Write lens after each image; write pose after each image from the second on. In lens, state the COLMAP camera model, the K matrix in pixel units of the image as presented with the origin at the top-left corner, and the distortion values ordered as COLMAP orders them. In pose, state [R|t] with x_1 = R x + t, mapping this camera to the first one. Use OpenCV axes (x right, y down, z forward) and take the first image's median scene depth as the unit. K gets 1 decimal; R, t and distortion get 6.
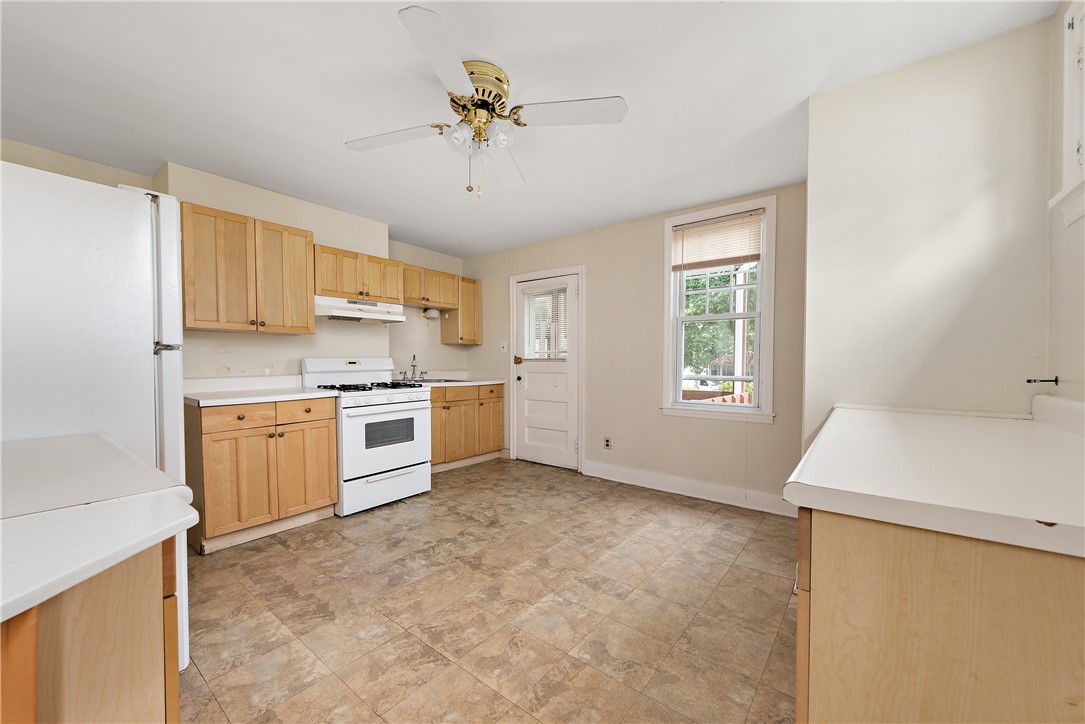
lens RADIAL K [[425.2, 0, 534.4], [0, 425.2, 363.6], [0, 0, 1]] dist [0.010092, -0.003686]
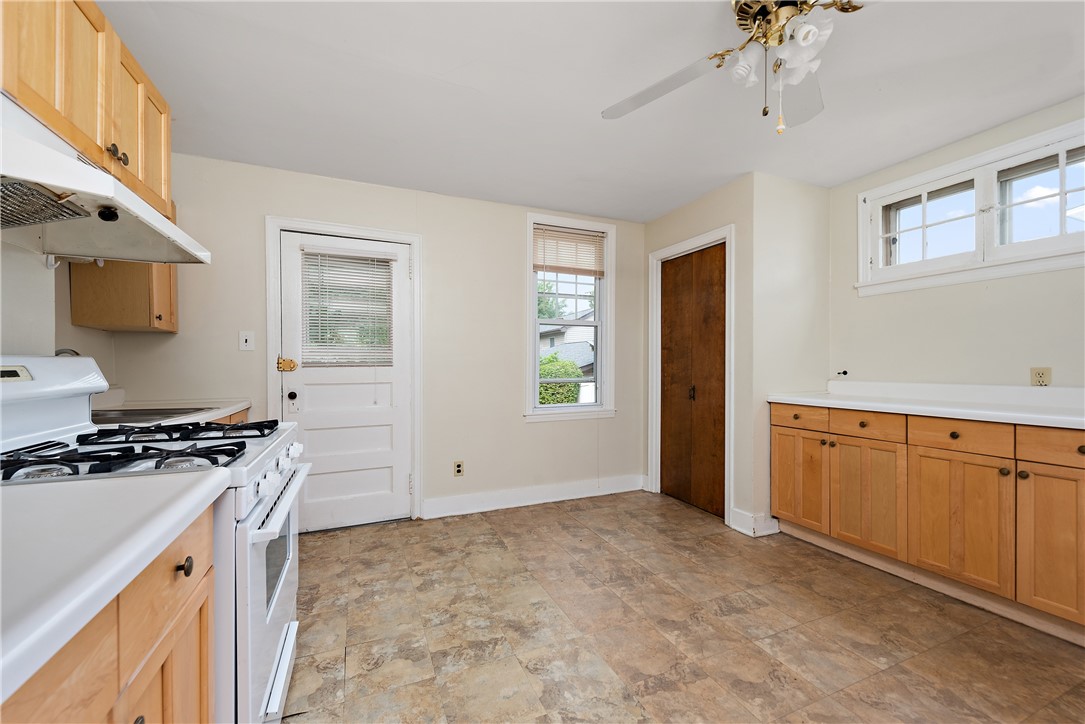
lens RADIAL K [[425.2, 0, 533.4], [0, 425.2, 364.0], [0, 0, 1]] dist [0.010092, -0.003686]
pose [[0.471851, -0.000933, 0.881678, -0.635133], [0.010605, 0.999933, -0.004617, -0.004212], [-0.881615, 0.011529, 0.471829, 0.689760]]
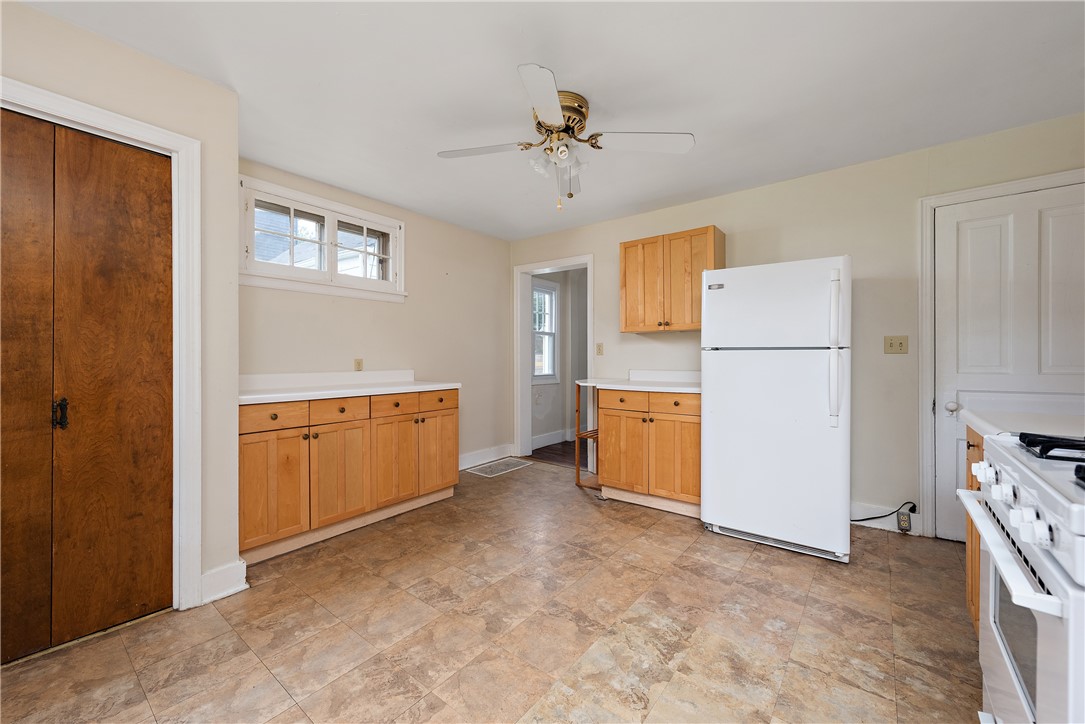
lens RADIAL K [[425.2, 0, 537.6], [0, 425.2, 355.3], [0, 0, 1]] dist [0.010092, -0.003686]
pose [[-0.999952, -0.002129, -0.009561, -0.039919], [-0.002188, 0.999978, 0.006225, -0.008396], [0.009547, 0.006245, -0.999935, 1.418812]]
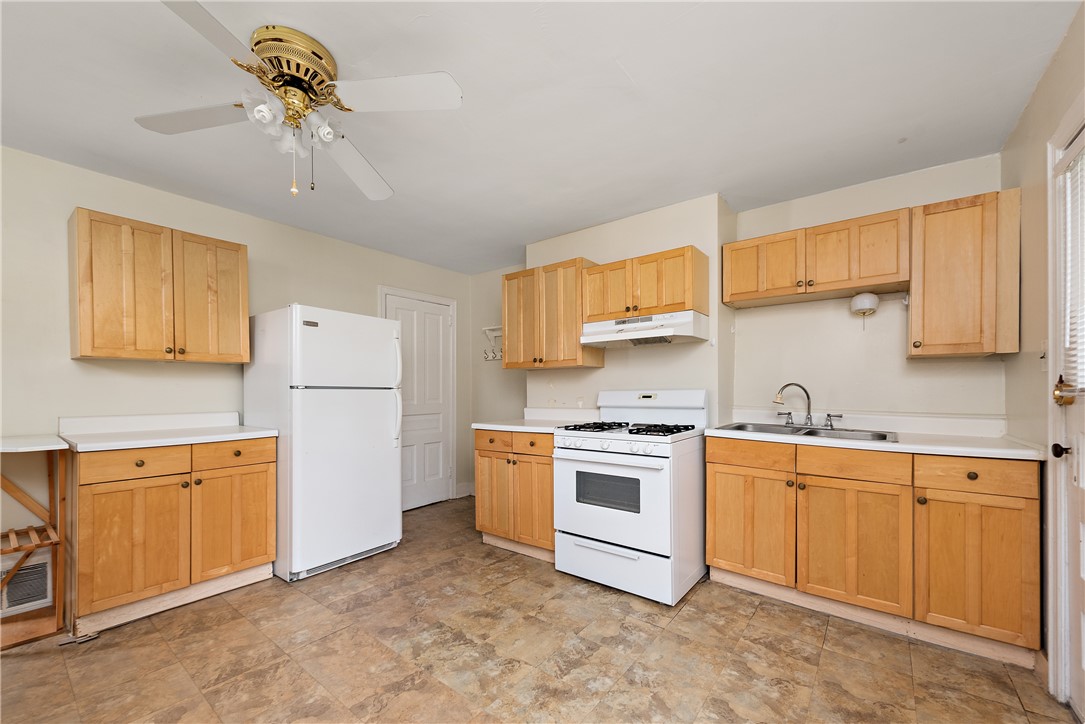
lens RADIAL K [[425.2, 0, 529.1], [0, 425.2, 391.3], [0, 0, 1]] dist [0.010092, -0.003686]
pose [[-0.001819, -0.006458, -0.999977, 0.453856], [-0.007213, 0.999953, -0.006445, -0.007128], [0.999972, 0.007201, -0.001865, 0.970341]]
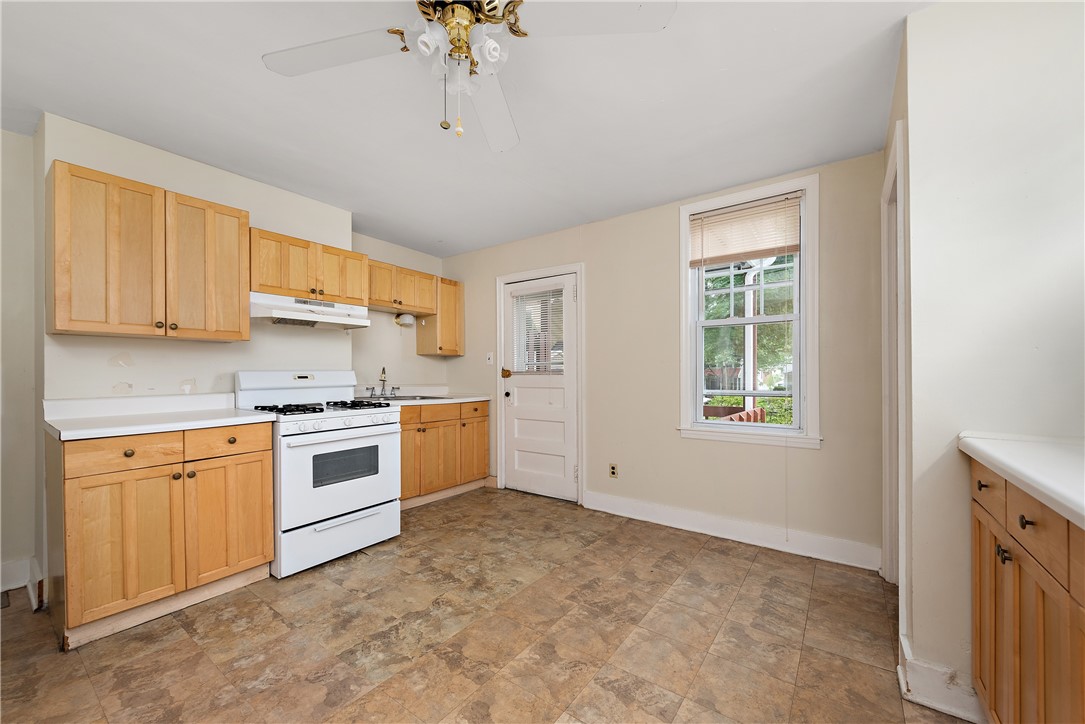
lens RADIAL K [[425.2, 0, 535.5], [0, 425.2, 365.8], [0, 0, 1]] dist [0.010092, -0.003686]
pose [[0.999130, -0.003705, 0.041532, -0.023996], [0.004782, 0.999654, -0.025861, -0.000536], [-0.041421, 0.026037, 0.998802, 0.212774]]
